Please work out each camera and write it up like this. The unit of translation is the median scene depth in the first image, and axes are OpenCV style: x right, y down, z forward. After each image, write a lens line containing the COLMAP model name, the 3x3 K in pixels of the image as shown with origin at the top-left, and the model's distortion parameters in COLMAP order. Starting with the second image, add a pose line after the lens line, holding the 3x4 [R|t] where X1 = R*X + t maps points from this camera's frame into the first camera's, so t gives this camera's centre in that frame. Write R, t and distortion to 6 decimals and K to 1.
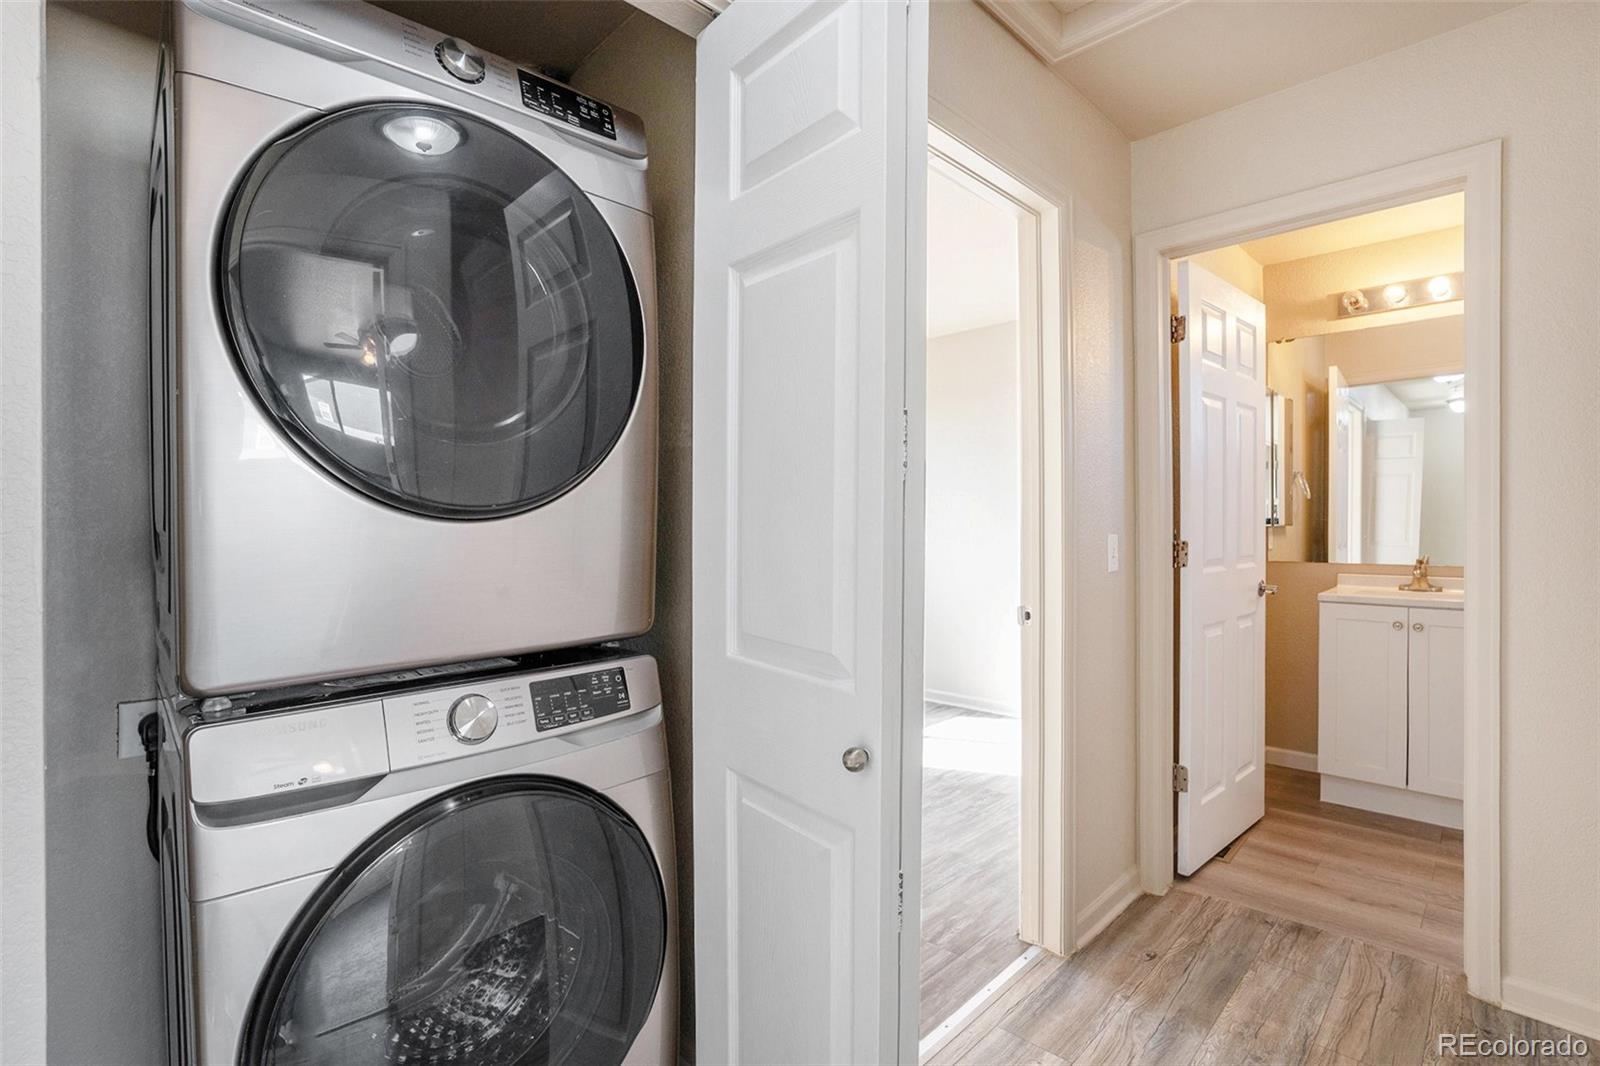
lens RADIAL K [[745.4, 0, 800.0], [0, 745.4, 533.0], [0, 0, 1]] dist [0.001624, 0.000047]
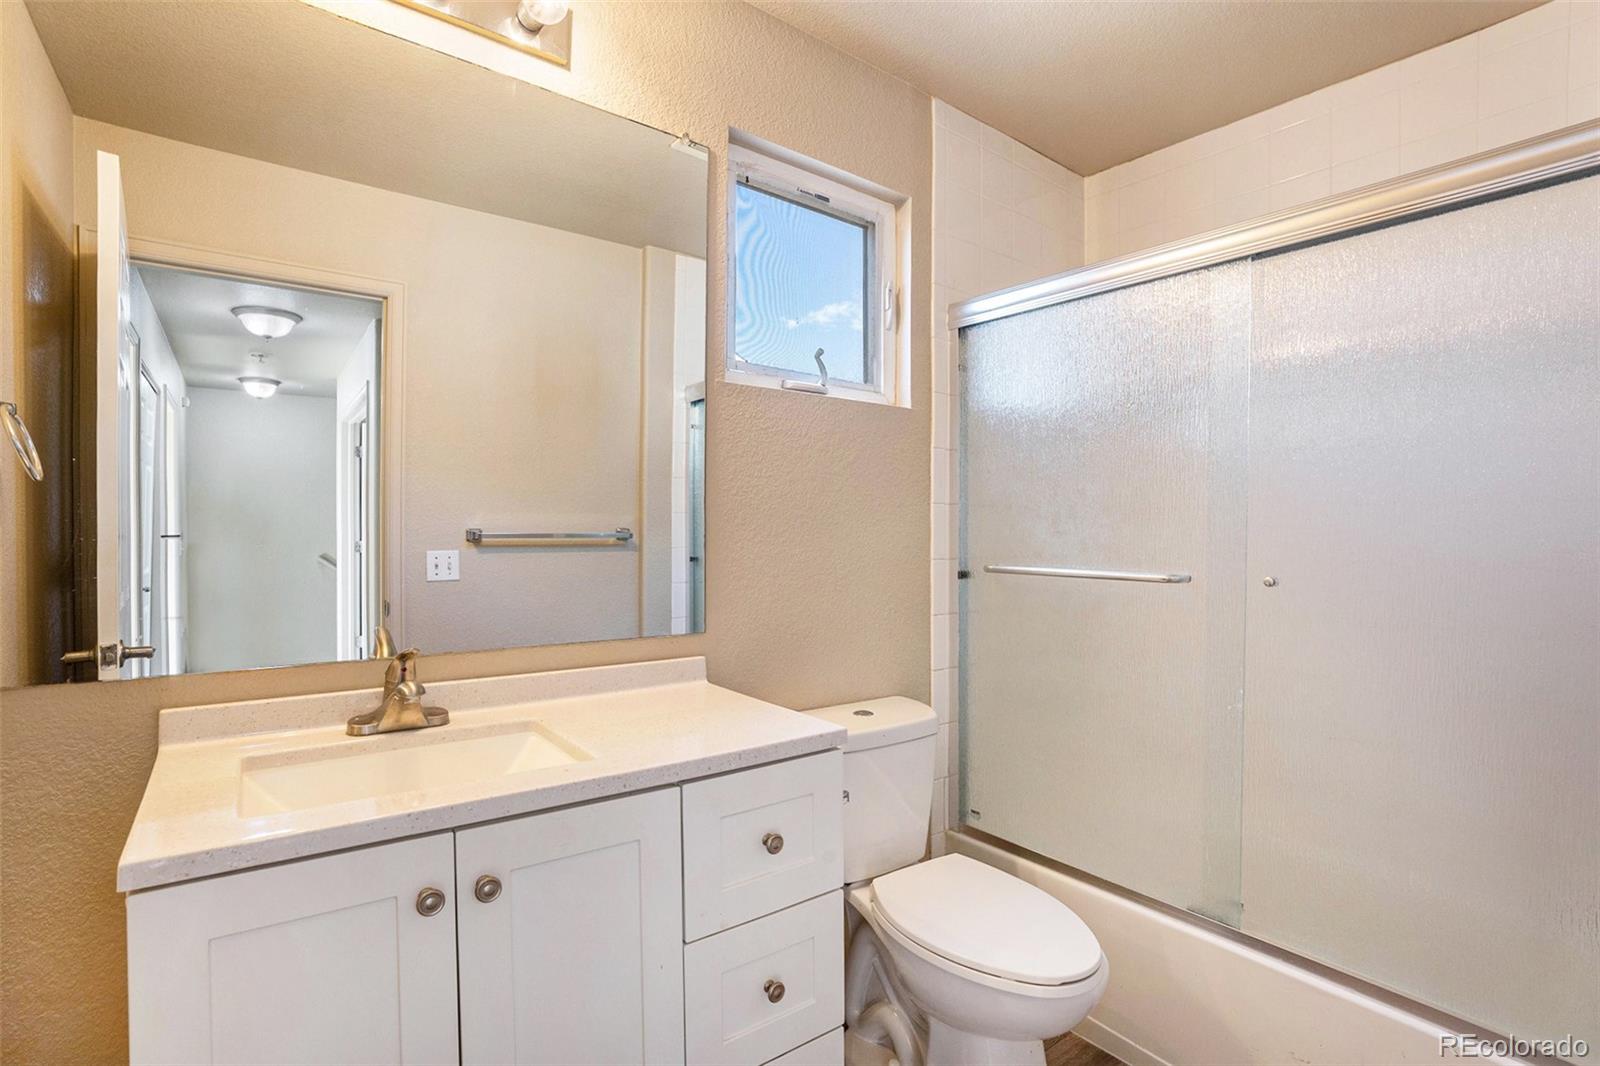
lens RADIAL K [[745.4, 0, 800.0], [0, 745.4, 533.0], [0, 0, 1]] dist [0.001624, 0.000047]
pose [[0.157546, 0.009228, 0.987469, 0.493391], [0.011391, 0.999873, -0.011161, -0.014620], [-0.987446, 0.013007, 0.157420, 0.746485]]
